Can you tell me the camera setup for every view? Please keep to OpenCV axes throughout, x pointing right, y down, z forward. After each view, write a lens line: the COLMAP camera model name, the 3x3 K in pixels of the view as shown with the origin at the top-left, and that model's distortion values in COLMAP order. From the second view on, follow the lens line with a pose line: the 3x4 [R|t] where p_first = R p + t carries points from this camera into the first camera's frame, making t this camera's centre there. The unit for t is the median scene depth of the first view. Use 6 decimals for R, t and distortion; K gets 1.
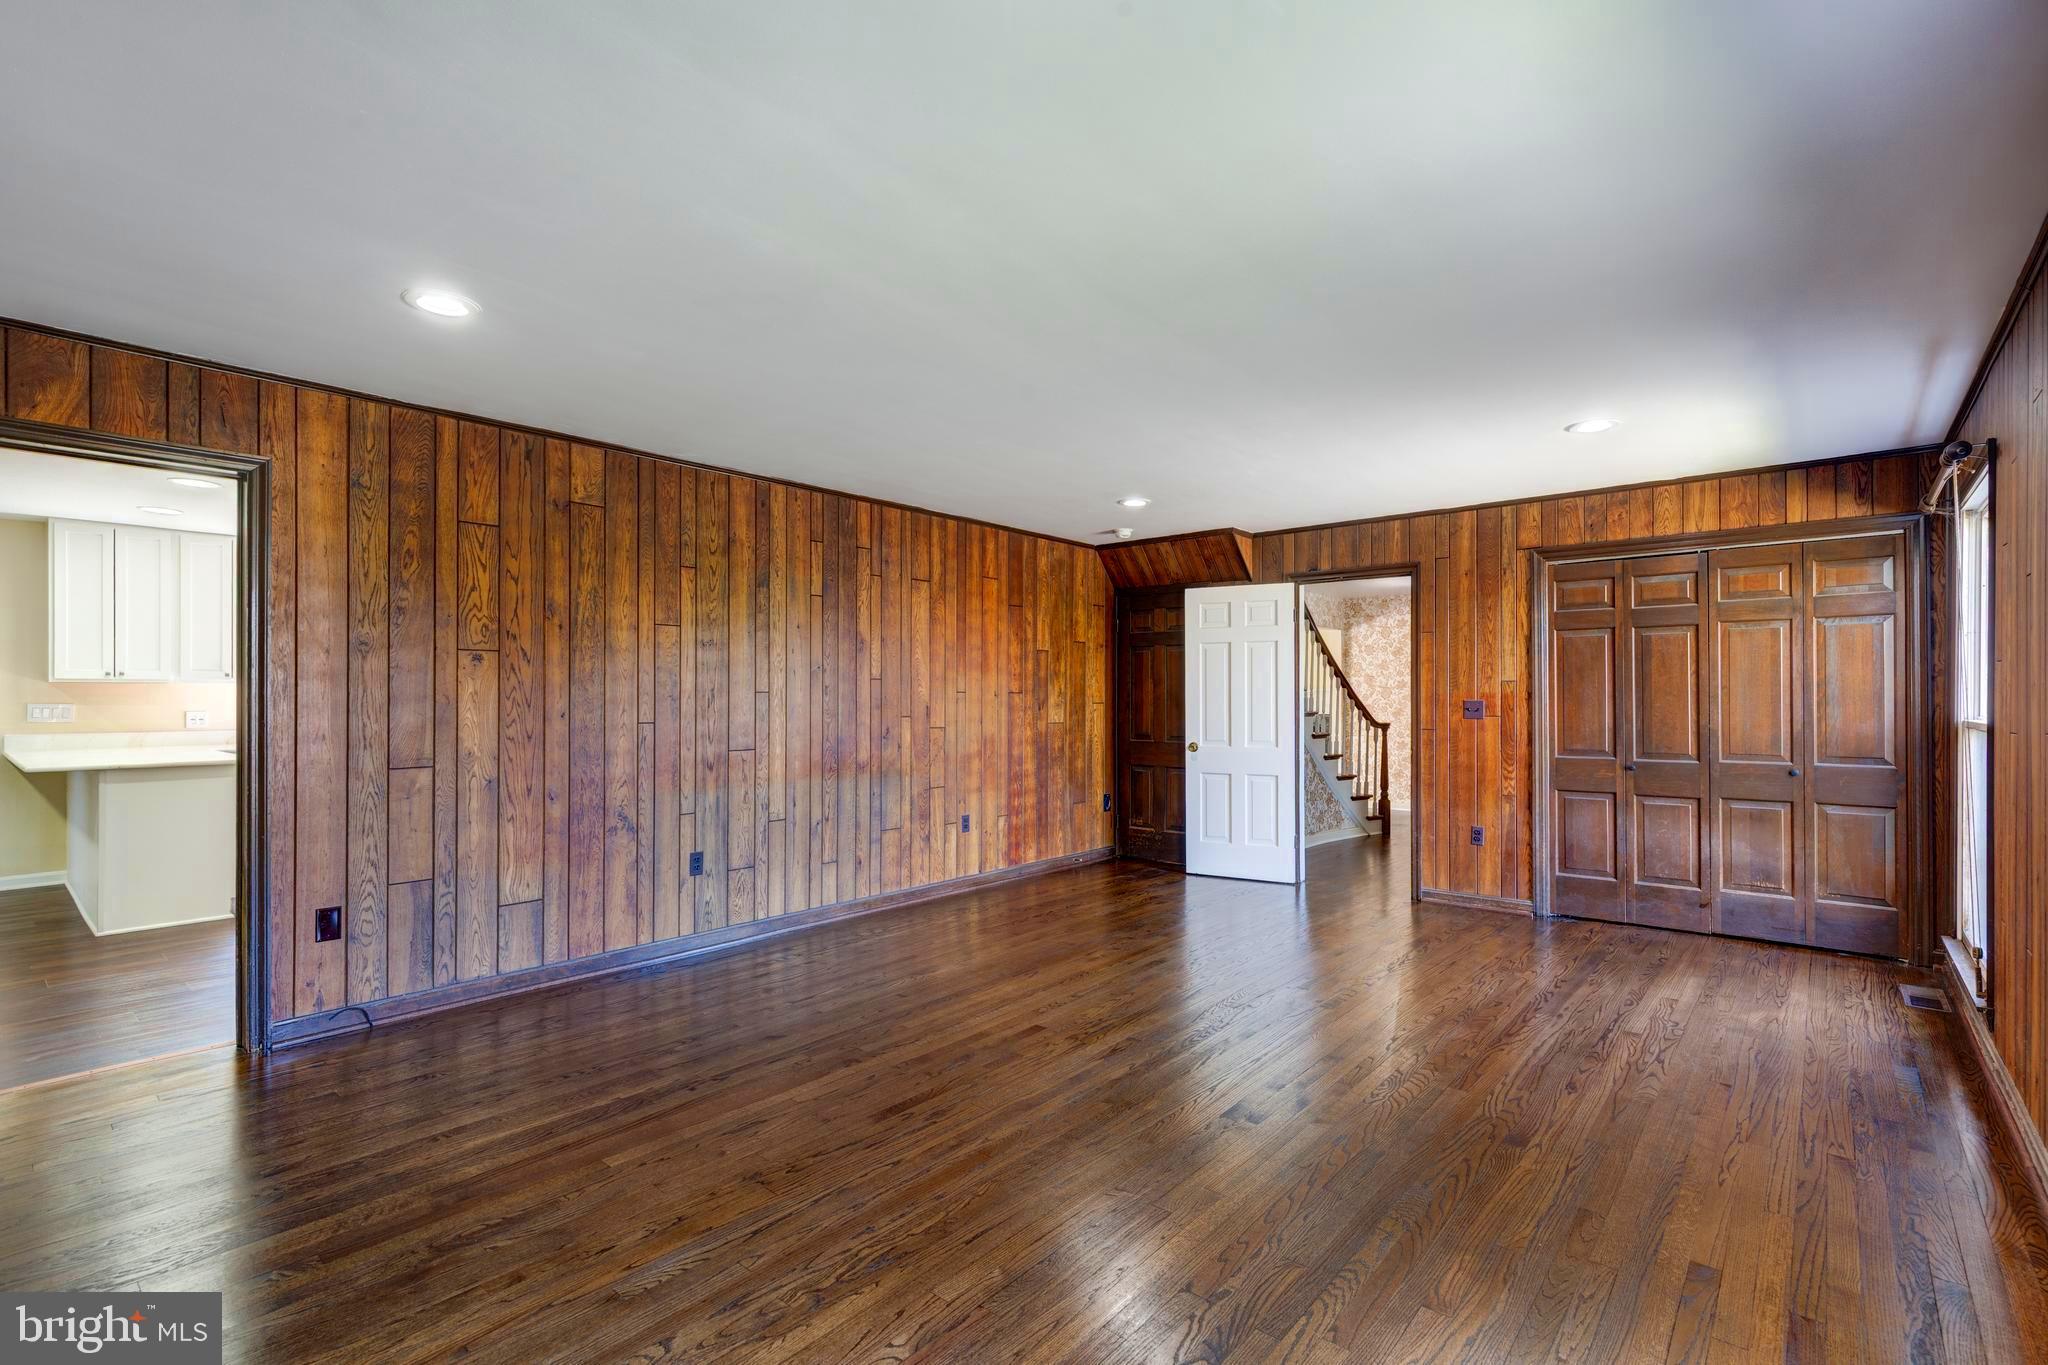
lens RADIAL K [[929.7, 0, 1022.8], [0, 929.7, 695.2], [0, 0, 1]] dist [0.000935, 0.000211]
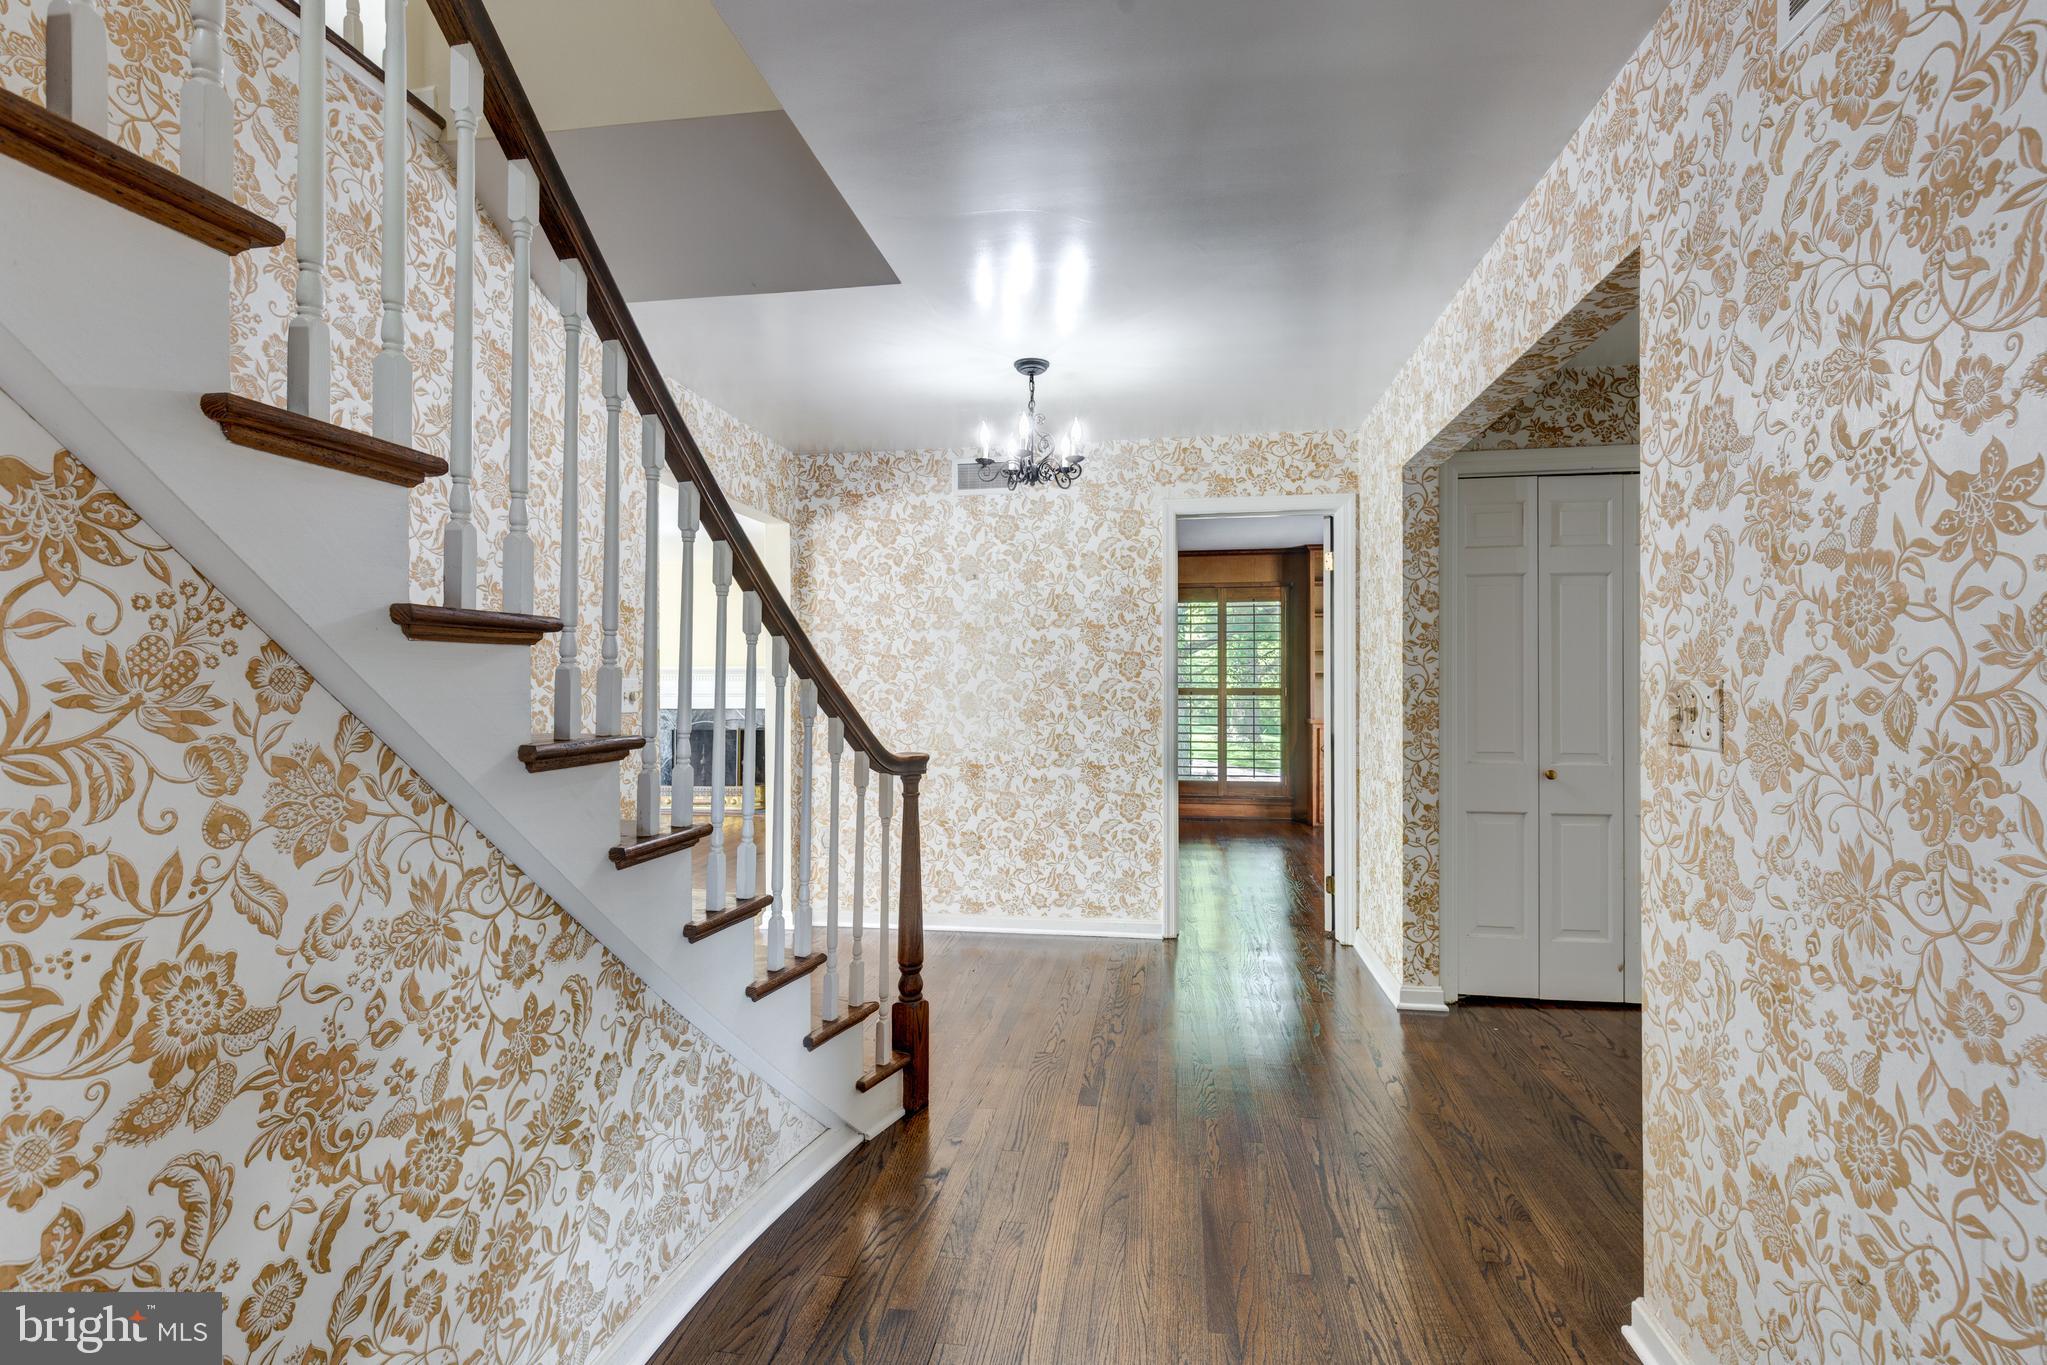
lens RADIAL K [[929.3, 0, 1022.3], [0, 929.3, 695.2], [0, 0, 1]] dist [0.000935, 0.000211]
pose [[0.850396, -0.004566, 0.526124, 0.242868], [-0.002226, 0.999922, 0.012277, 0.005579], [-0.526139, -0.011611, 0.850320, 0.675499]]
